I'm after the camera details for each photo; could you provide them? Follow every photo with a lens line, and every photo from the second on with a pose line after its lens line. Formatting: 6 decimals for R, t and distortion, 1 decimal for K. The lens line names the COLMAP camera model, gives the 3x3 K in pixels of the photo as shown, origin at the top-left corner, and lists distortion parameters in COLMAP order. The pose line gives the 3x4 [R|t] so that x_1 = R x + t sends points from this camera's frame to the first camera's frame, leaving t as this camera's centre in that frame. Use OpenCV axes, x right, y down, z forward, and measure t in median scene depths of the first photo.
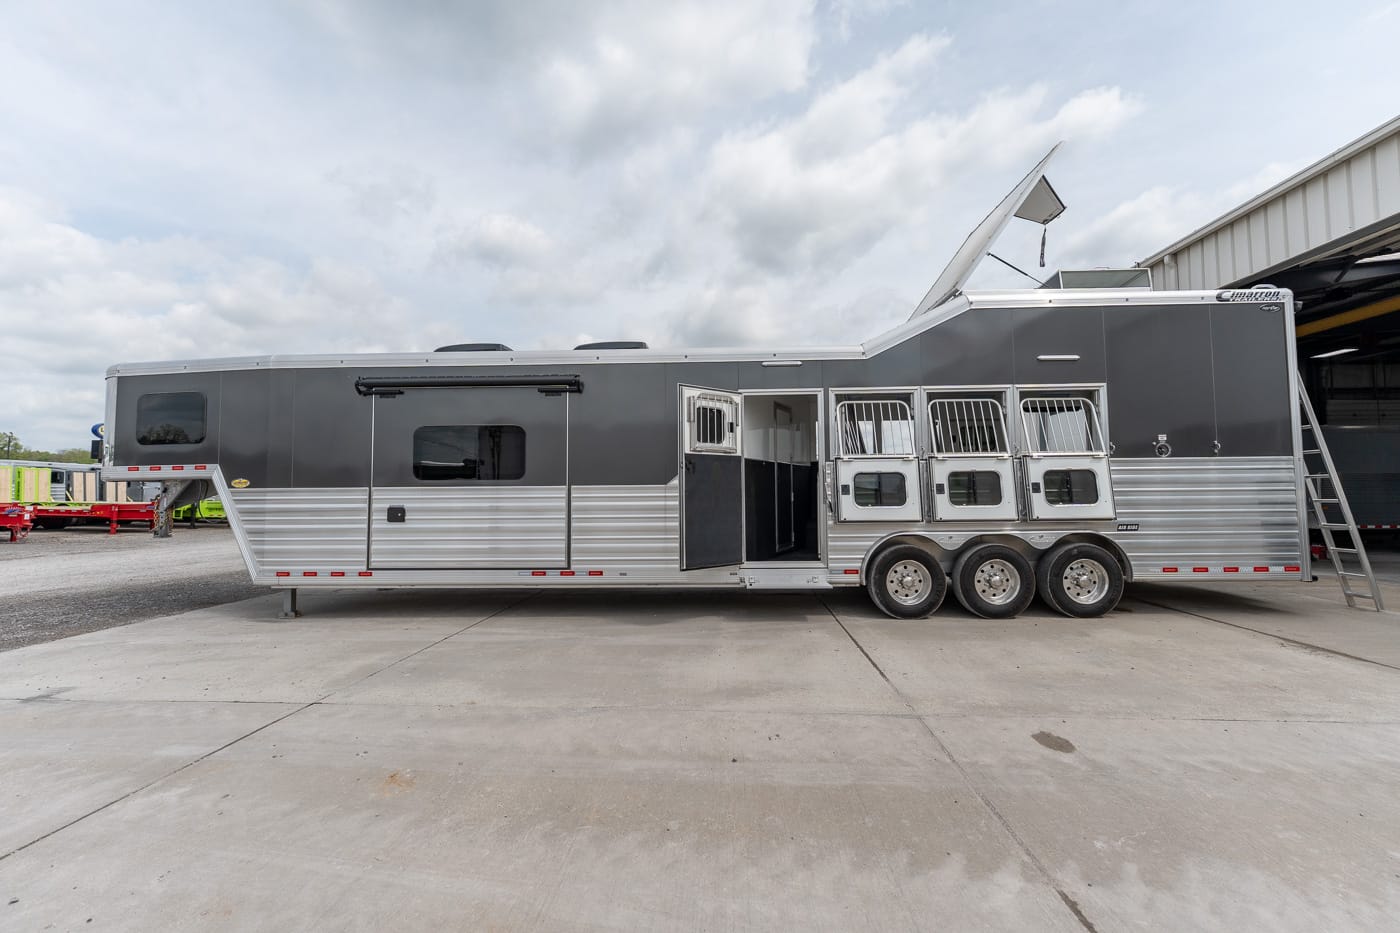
lens RADIAL K [[557.1, 0, 709.0], [0, 557.1, 463.4], [0, 0, 1]] dist [0.001544, -0.000788]
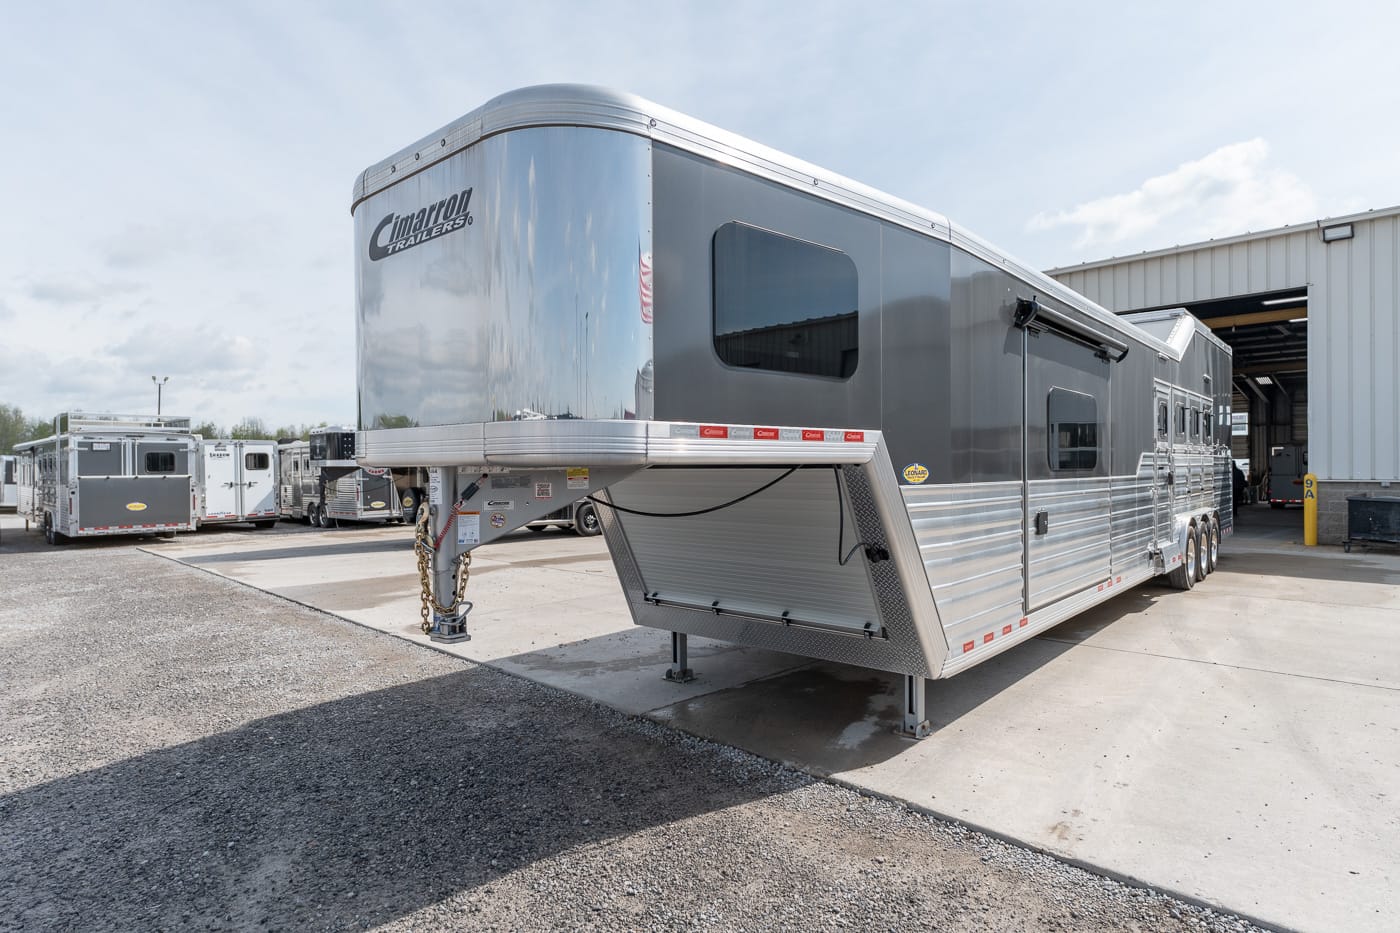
lens RADIAL K [[770.4, 0, 703.0], [0, 770.4, 470.2], [0, 0, 1]] dist [-0.009515, 0.003349]
pose [[0.627956, 0.003160, 0.778243, -1.545985], [-0.038794, 0.998876, 0.027247, 0.022954], [-0.777281, -0.047301, 0.627372, 0.773143]]
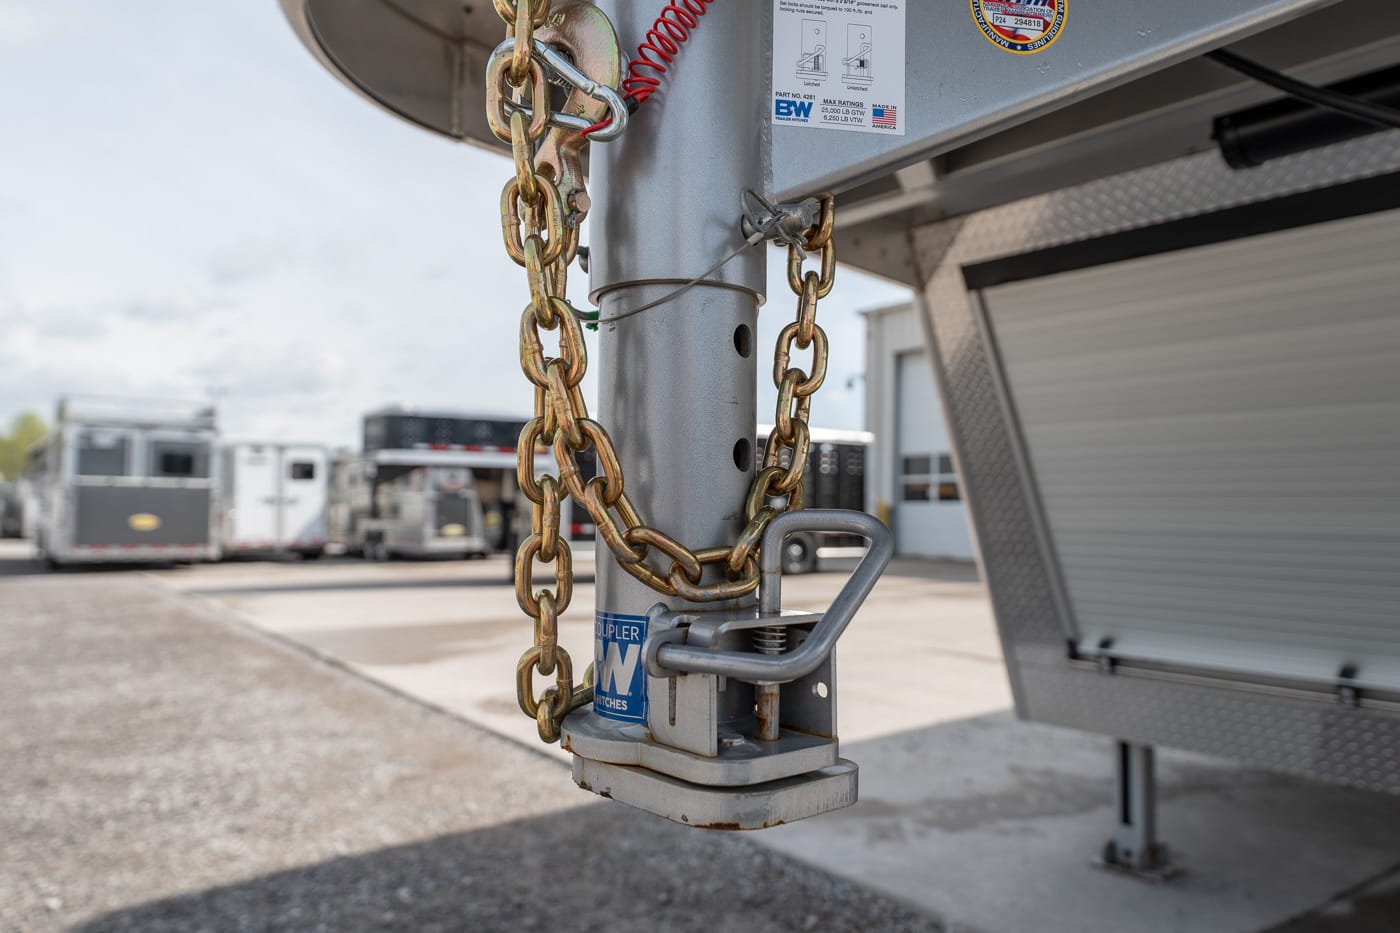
lens RADIAL K [[982.0, 0, 694.2], [0, 982.0, 466.8], [0, 0, 1]] dist [0.000556, -0.006161]
pose [[0.747811, 0.049115, 0.662092, -1.257574], [-0.051888, 0.998533, -0.015467, 0.154805], [-0.661881, -0.022788, 0.749263, 1.249481]]
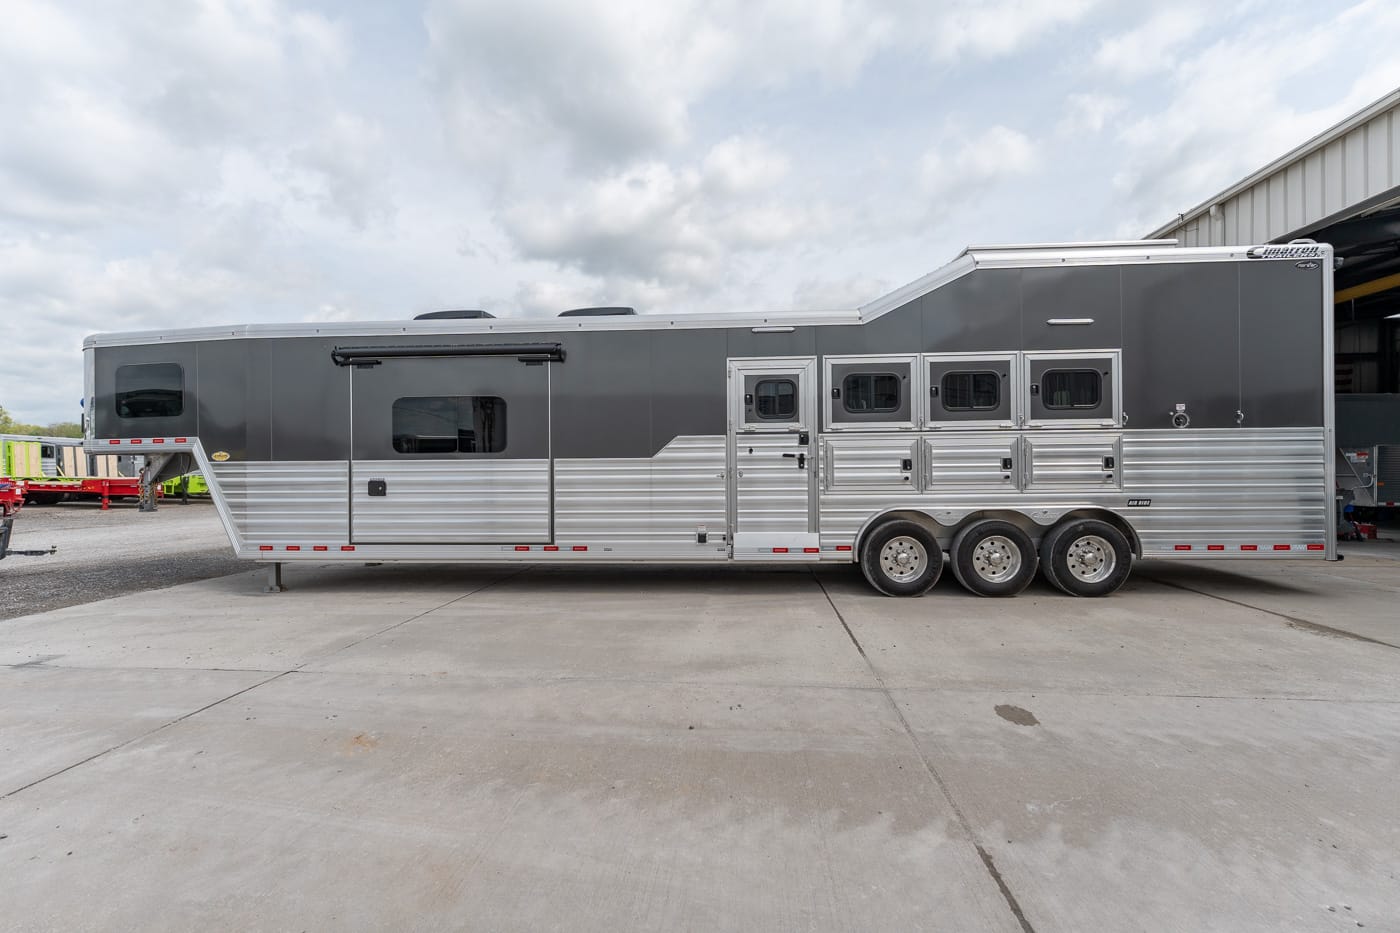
lens RADIAL K [[597.5, 0, 710.6], [0, 597.5, 467.5], [0, 0, 1]] dist [0.003067, -0.001639]
pose [[0.999567, 0.000358, -0.029418, 0.057021], [0.001136, 0.998710, 0.050773, 0.002802], [0.029398, -0.050785, 0.998277, -0.030179]]
